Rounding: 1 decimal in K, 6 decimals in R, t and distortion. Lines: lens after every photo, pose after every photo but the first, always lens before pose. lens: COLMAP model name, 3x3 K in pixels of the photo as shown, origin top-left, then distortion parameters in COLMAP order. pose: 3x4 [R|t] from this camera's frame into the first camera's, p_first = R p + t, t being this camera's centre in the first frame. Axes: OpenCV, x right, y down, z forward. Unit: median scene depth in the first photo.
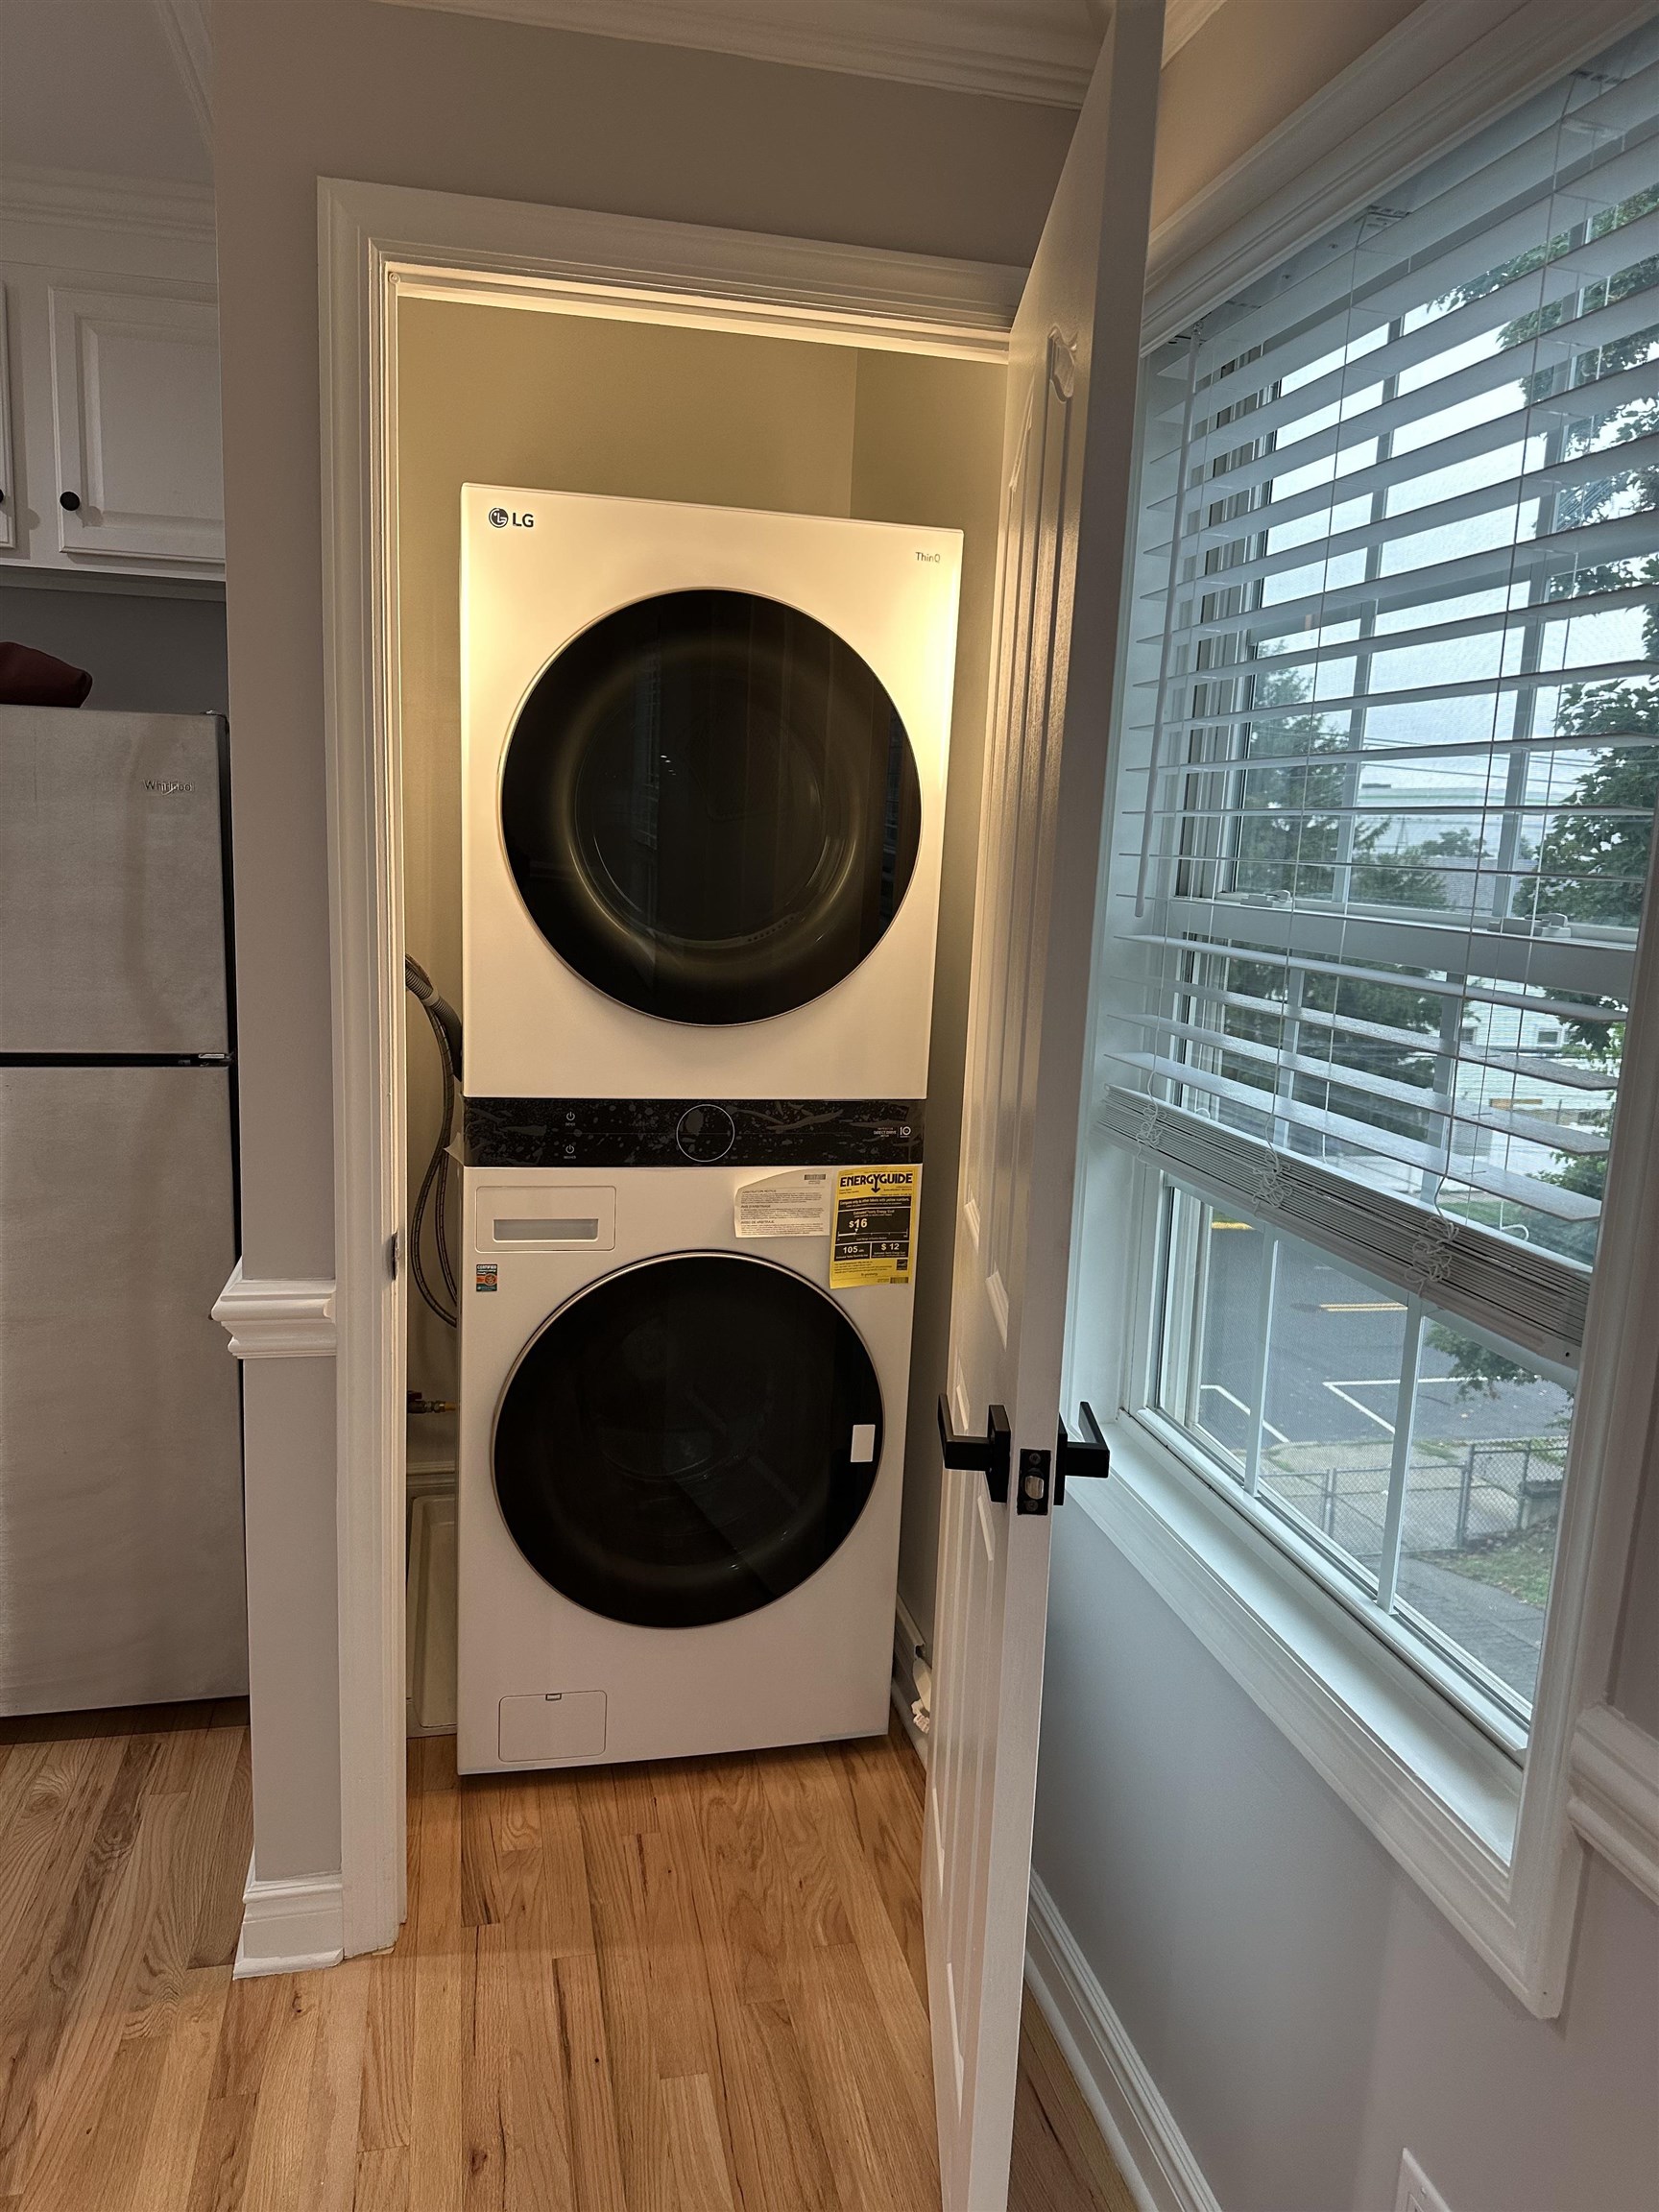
lens RADIAL K [[1523.0, 0, 829.5], [0, 1523.0, 1106.0], [0, 0, 1]] dist [0.072693, -0.132462]
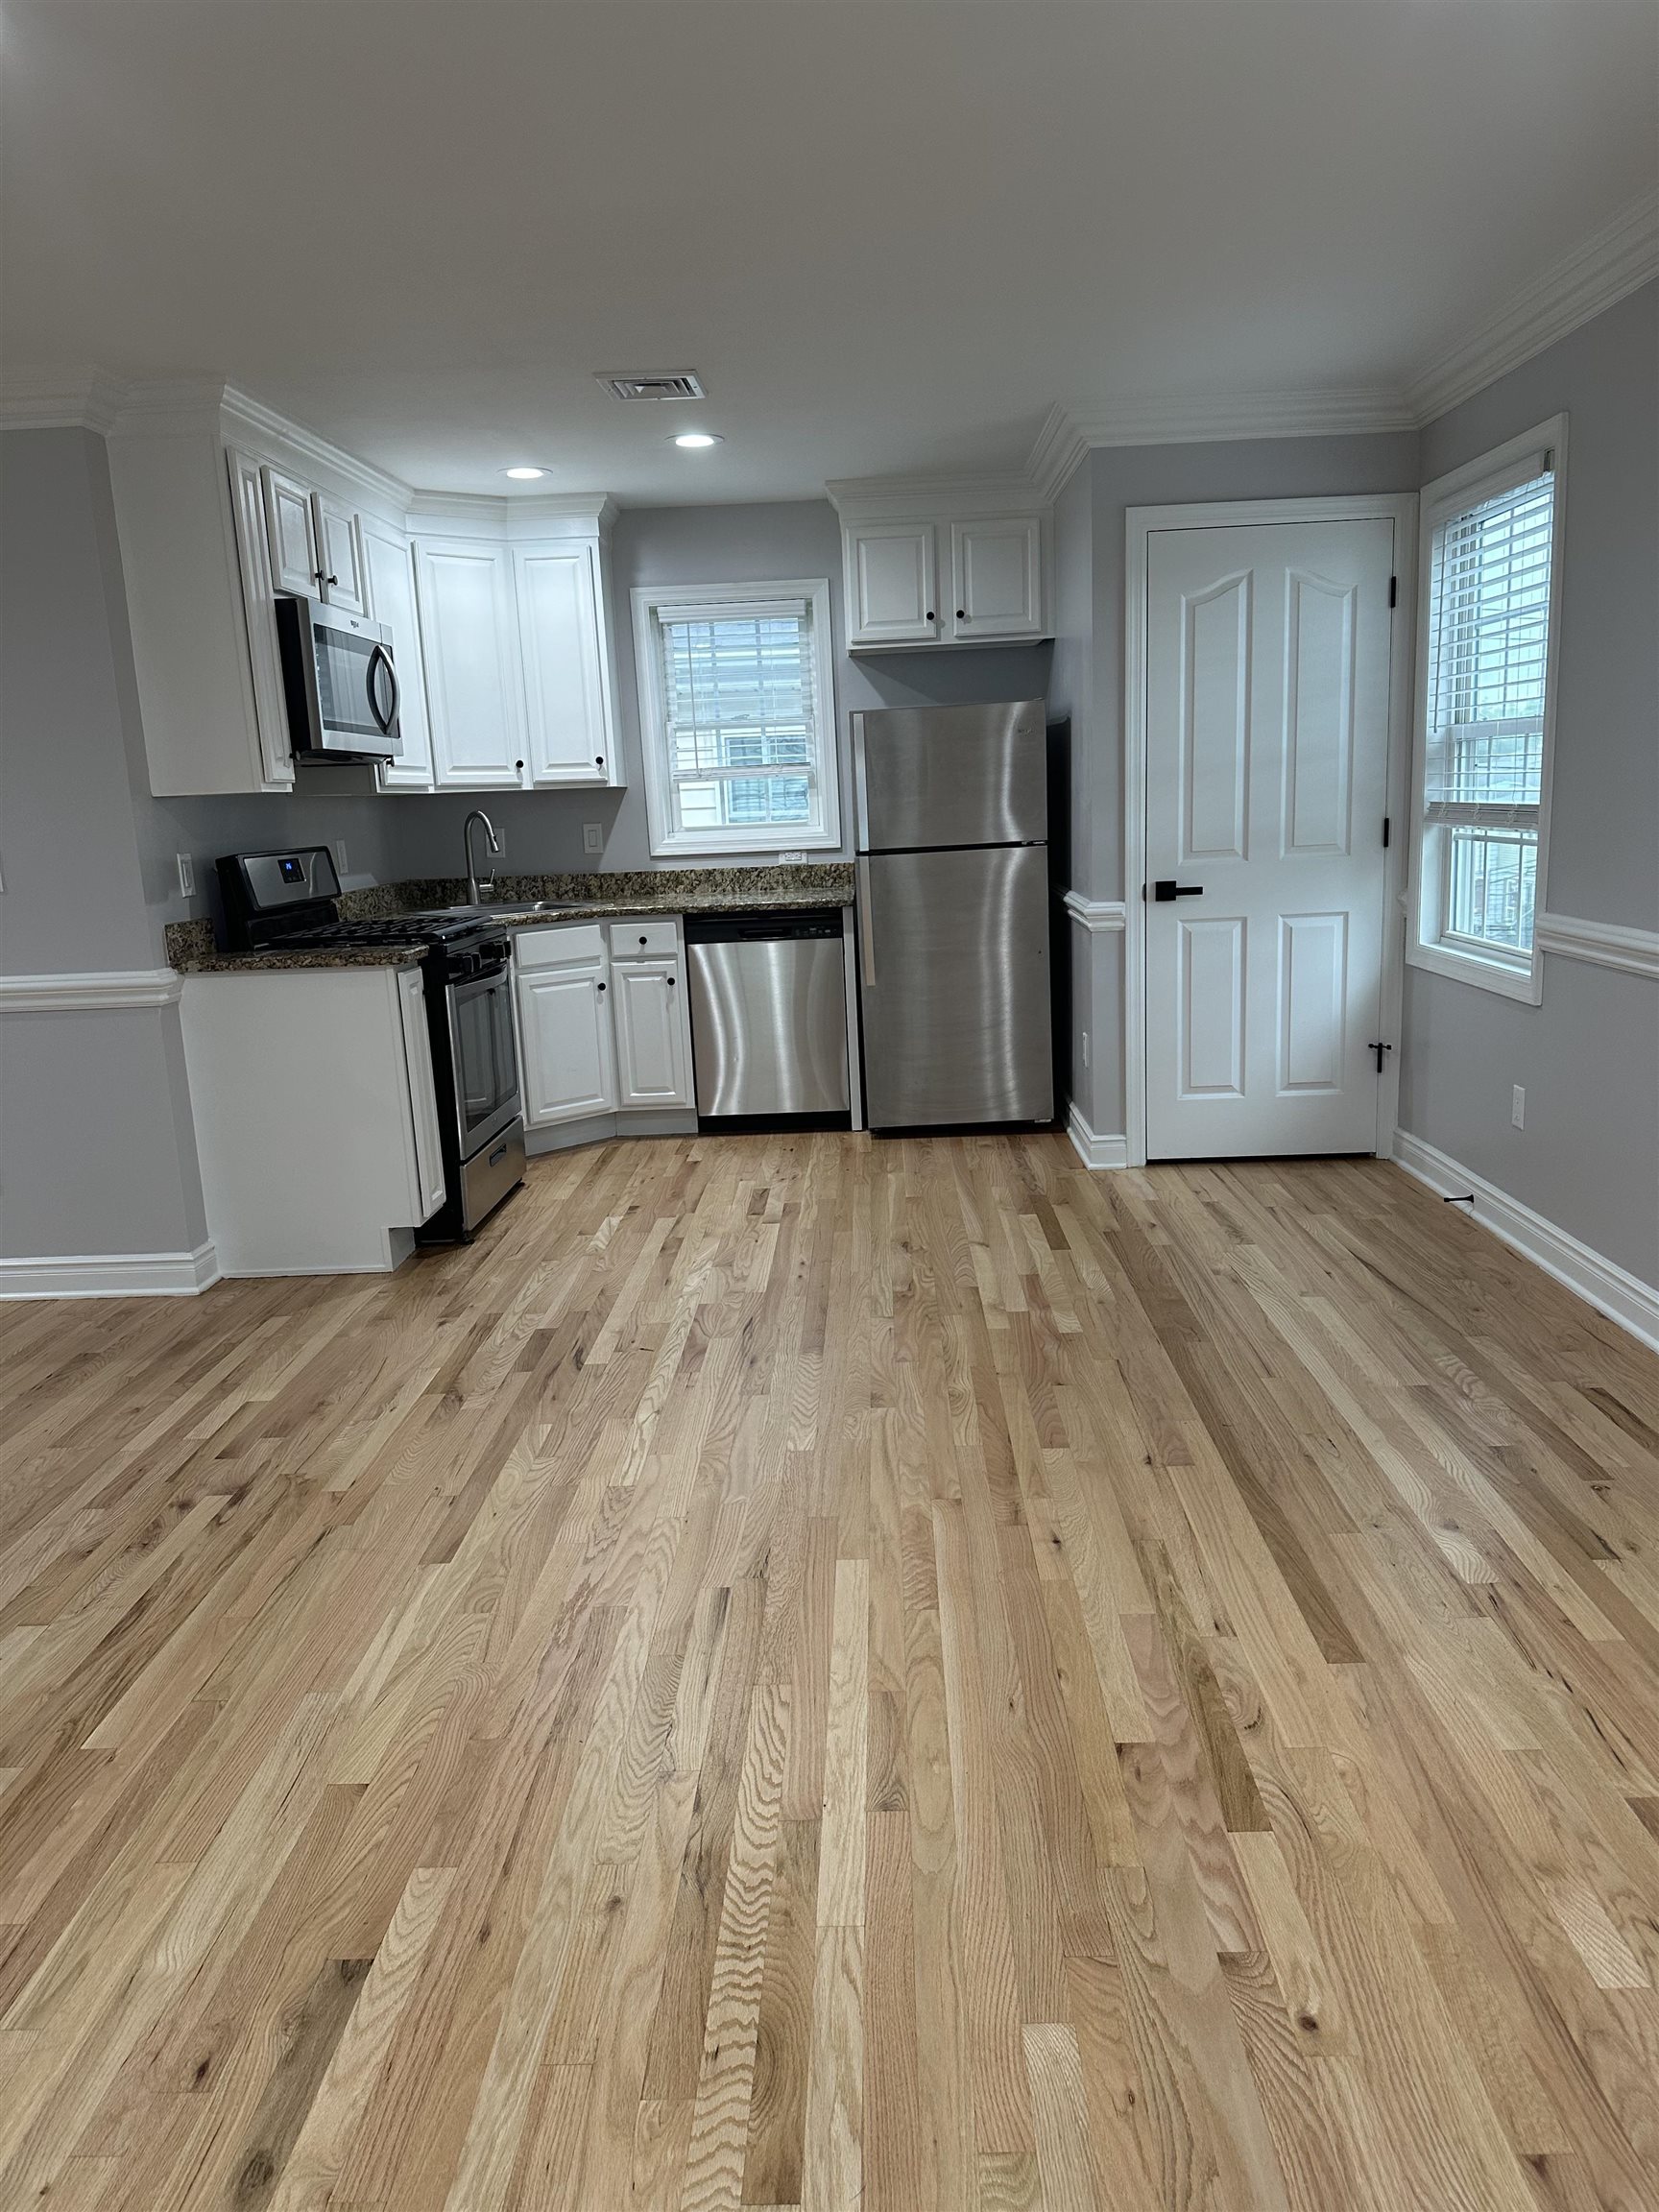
lens RADIAL K [[1520.6, 0, 834.6], [0, 1520.6, 1109.6], [0, 0, 1]] dist [0.122424, -0.234018]
pose [[0.963732, -0.031170, -0.265046, -0.099026], [0.038529, 0.999002, 0.022612, 0.365180], [0.264077, -0.032004, 0.963971, -1.622935]]
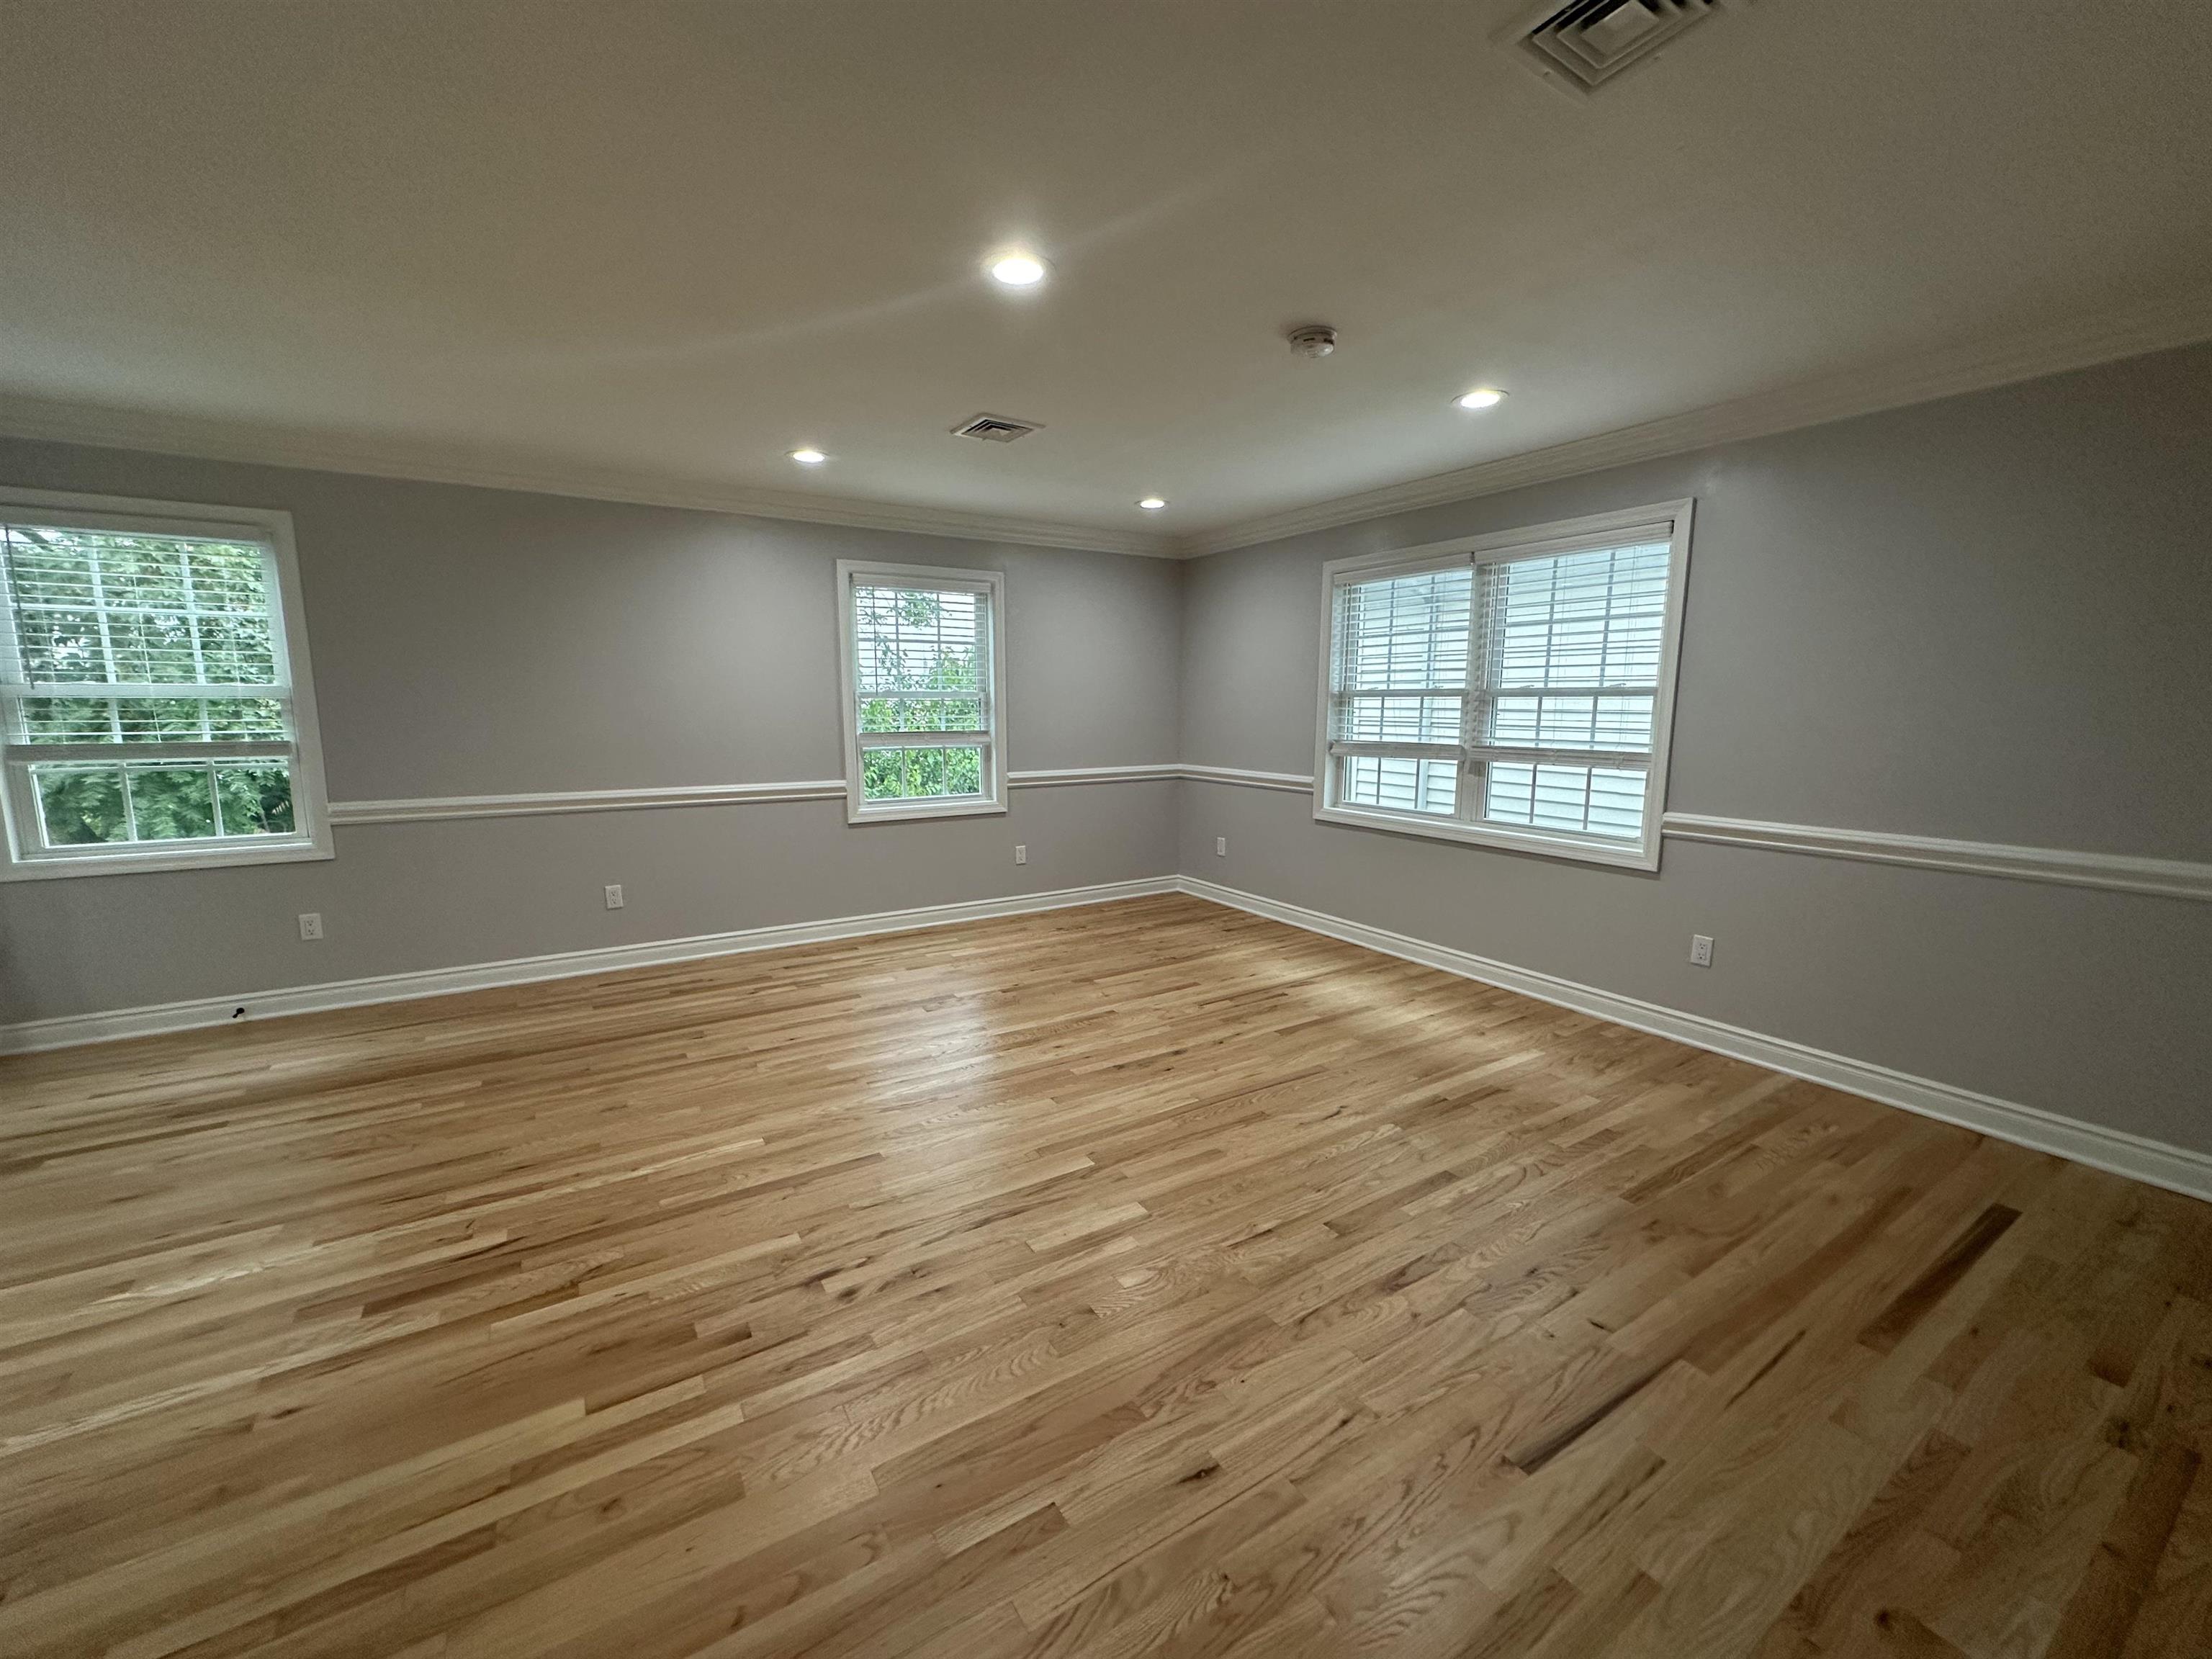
lens RADIAL K [[885.3, 0, 1105.1], [0, 885.3, 835.3], [0, 0, 1]] dist [-0.000972, 0.000378]
pose [[-0.326901, -0.183188, 0.927134, -2.010276], [0.150227, 0.958487, 0.242351, 0.059021], [-0.933042, 0.218505, -0.285811, -0.487331]]
